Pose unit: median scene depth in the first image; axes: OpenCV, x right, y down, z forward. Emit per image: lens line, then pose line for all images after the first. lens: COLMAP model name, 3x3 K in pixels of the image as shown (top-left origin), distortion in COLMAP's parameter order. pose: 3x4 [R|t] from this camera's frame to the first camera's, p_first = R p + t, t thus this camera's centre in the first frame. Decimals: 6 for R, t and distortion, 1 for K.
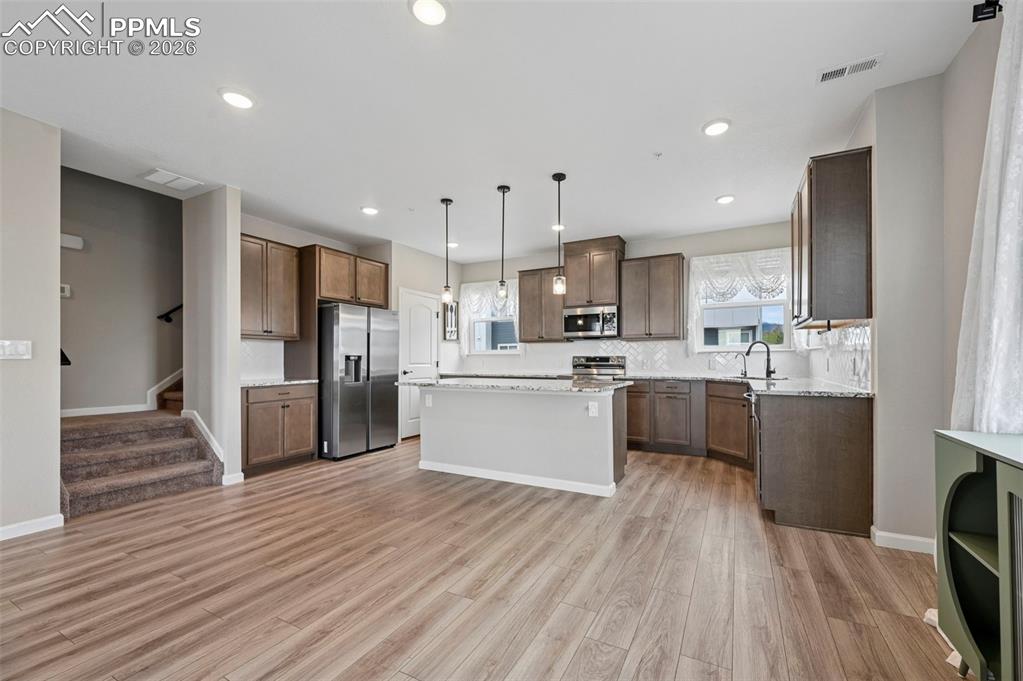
lens RADIAL K [[406.3, 0, 529.2], [0, 406.3, 356.6], [0, 0, 1]] dist [-0.002561, 0.000387]
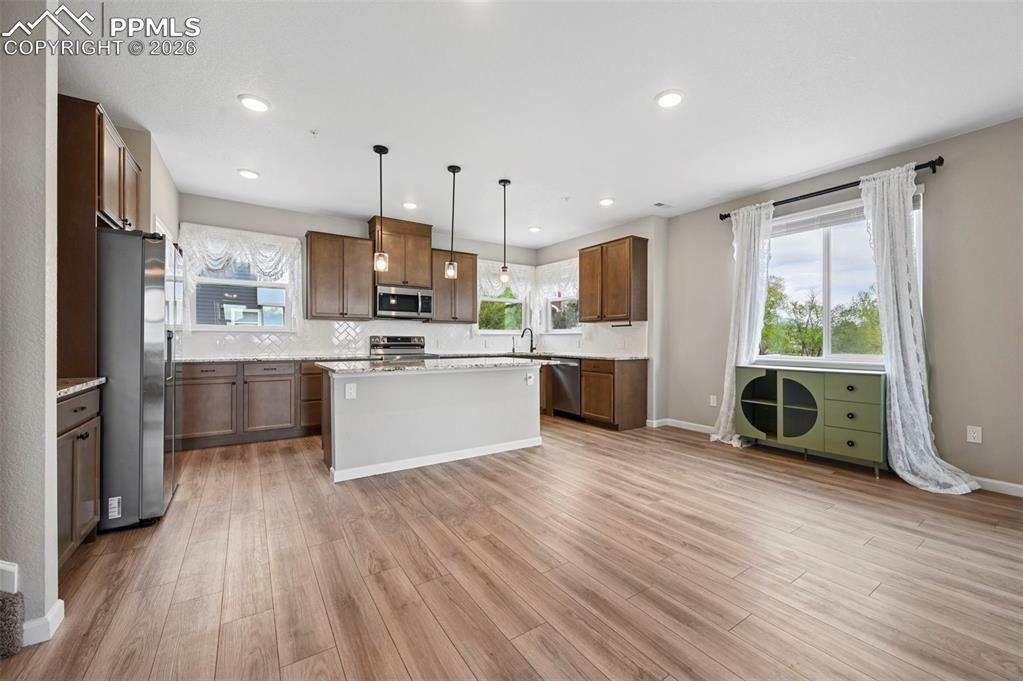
lens RADIAL K [[406.3, 0, 524.6], [0, 406.3, 334.7], [0, 0, 1]] dist [-0.002561, 0.000387]
pose [[0.476072, 0.016479, 0.879252, -0.932200], [-0.011042, 0.999858, -0.012761, 0.007552], [-0.879337, -0.003633, 0.476186, 0.399900]]
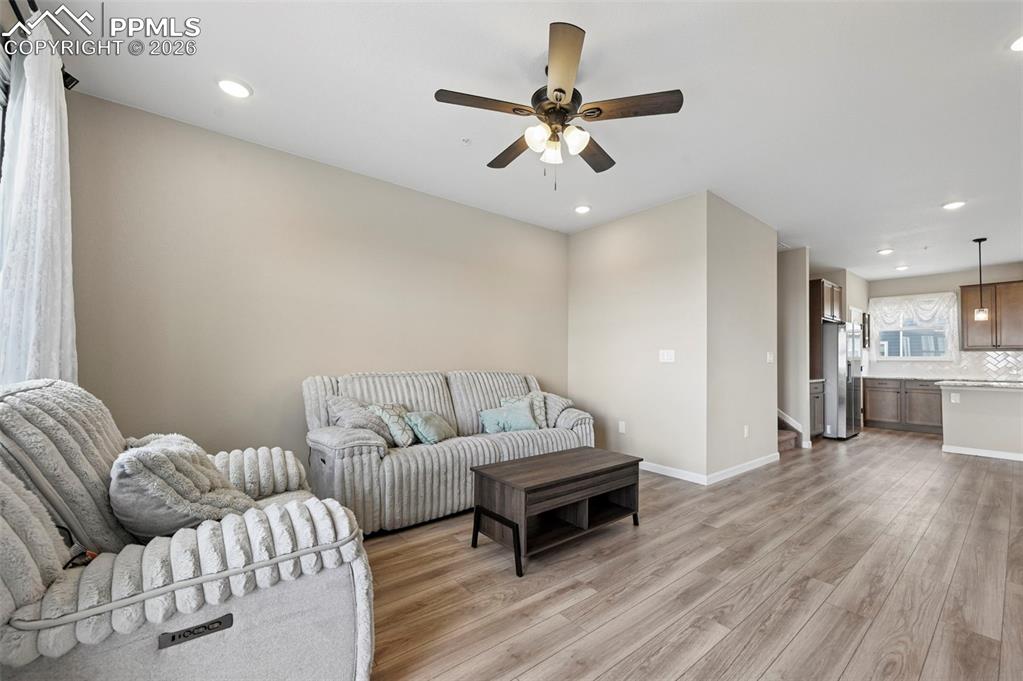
lens RADIAL K [[406.3, 0, 533.2], [0, 406.3, 358.9], [0, 0, 1]] dist [-0.002561, 0.000387]
pose [[0.920039, 0.007342, -0.391759, -1.151927], [-0.008508, 0.999963, -0.001240, 0.000249], [0.391735, 0.004473, 0.920067, -0.806280]]
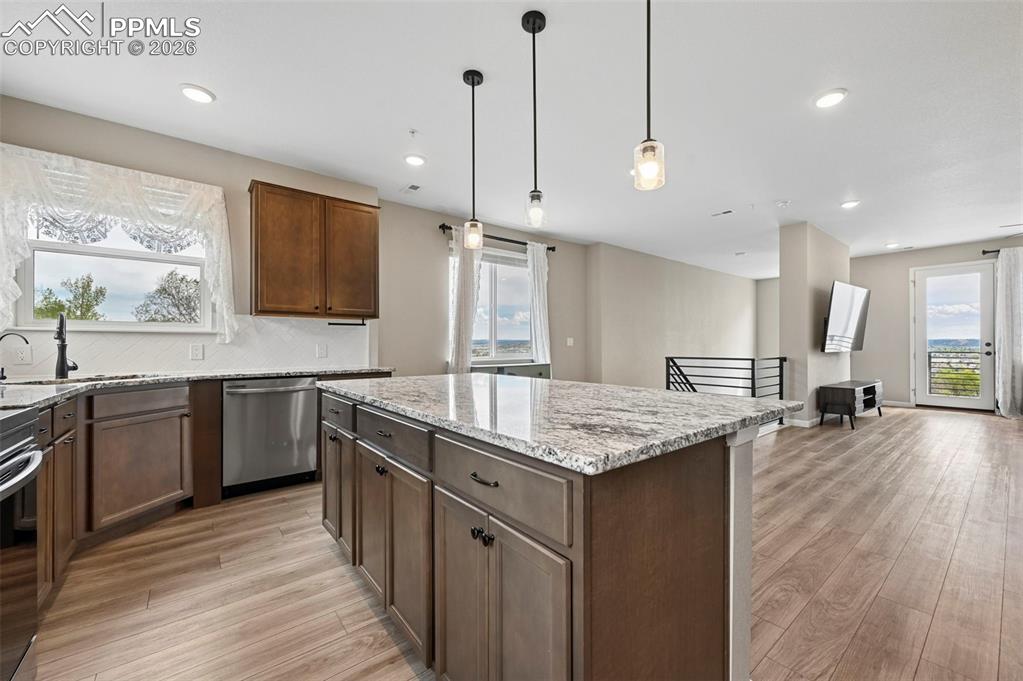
lens RADIAL K [[406.3, 0, 534.6], [0, 406.3, 341.8], [0, 0, 1]] dist [-0.002561, 0.000387]
pose [[-0.920314, 0.011684, 0.391007, -0.292757], [0.004741, 0.999814, -0.018717, 0.020883], [-0.391152, -0.015371, -0.920198, 1.616253]]
